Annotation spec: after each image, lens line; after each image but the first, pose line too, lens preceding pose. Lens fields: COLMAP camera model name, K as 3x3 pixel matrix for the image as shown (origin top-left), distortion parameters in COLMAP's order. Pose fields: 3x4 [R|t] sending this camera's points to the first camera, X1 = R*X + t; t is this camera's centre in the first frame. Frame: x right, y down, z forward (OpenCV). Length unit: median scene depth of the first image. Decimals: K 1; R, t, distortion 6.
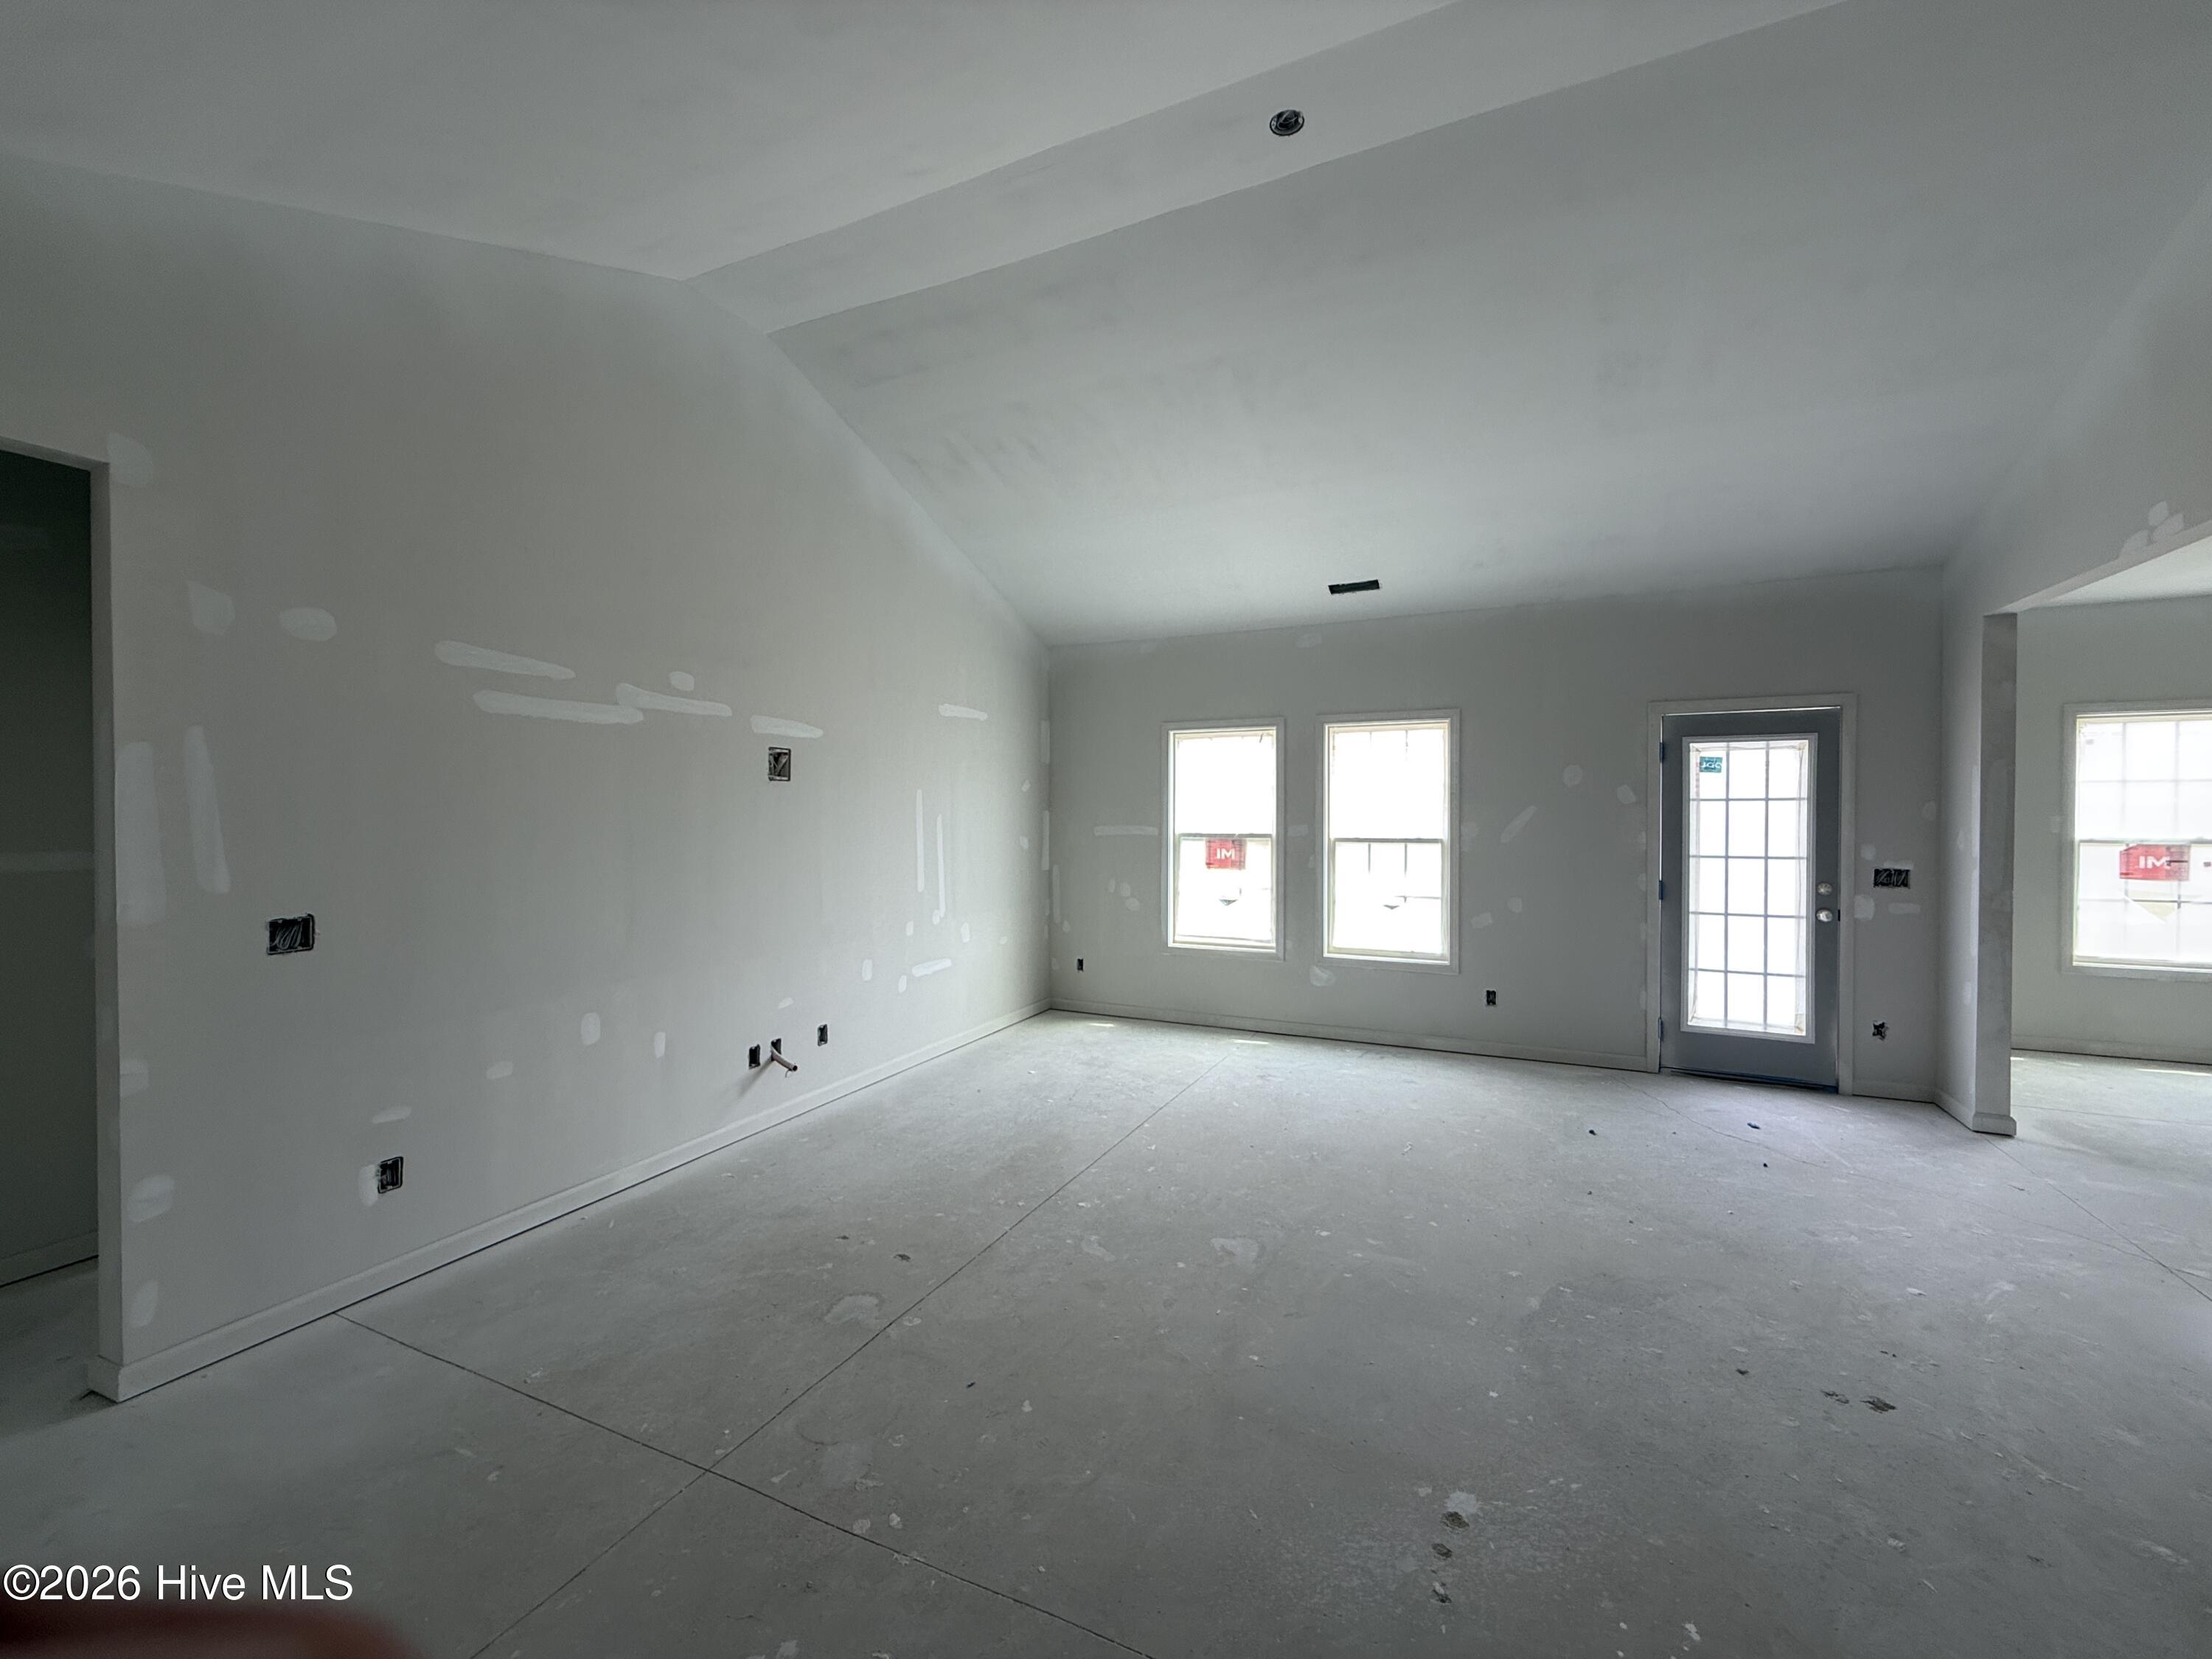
lens RADIAL K [[896.6, 0, 1108.3], [0, 896.6, 821.7], [0, 0, 1]] dist [-0.001677, -0.000140]
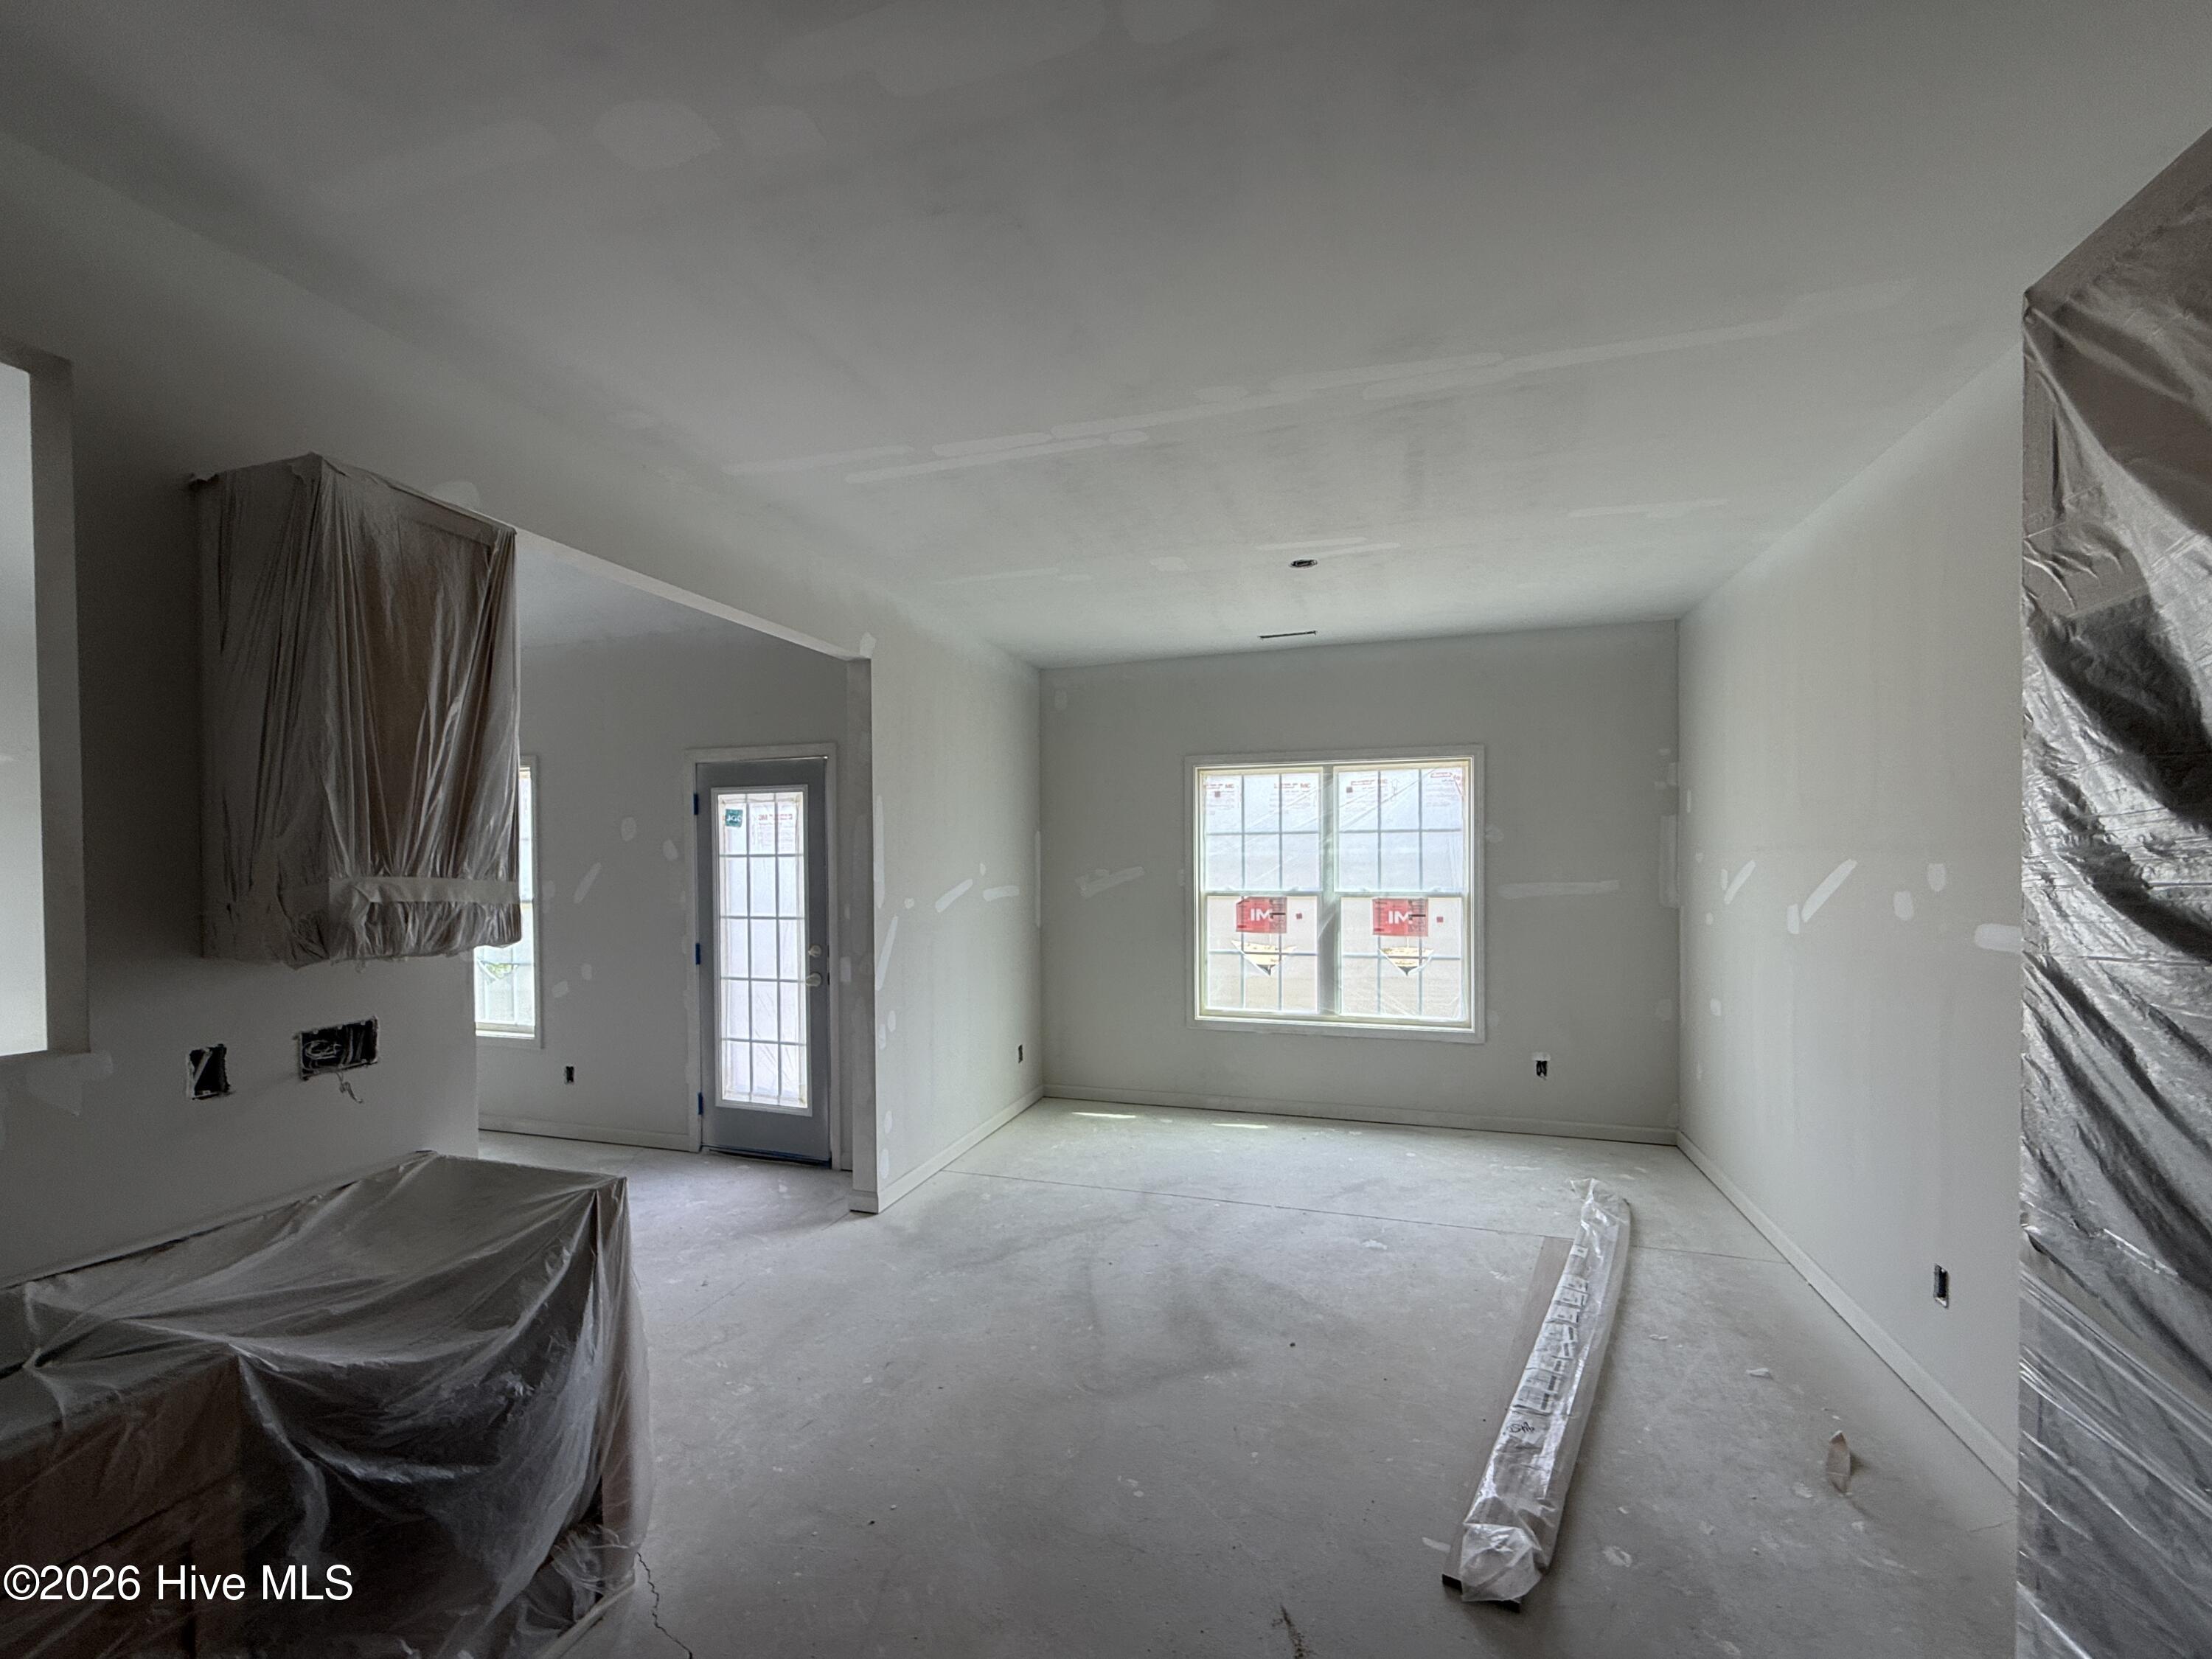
lens RADIAL K [[896.6, 0, 1107.9], [0, 896.6, 874.9], [0, 0, 1]] dist [-0.001677, -0.000140]
pose [[0.995268, -0.010946, 0.096552, 0.954557], [0.012317, 0.999831, -0.013617, 0.012645], [-0.096387, 0.014741, 0.995235, 0.037749]]
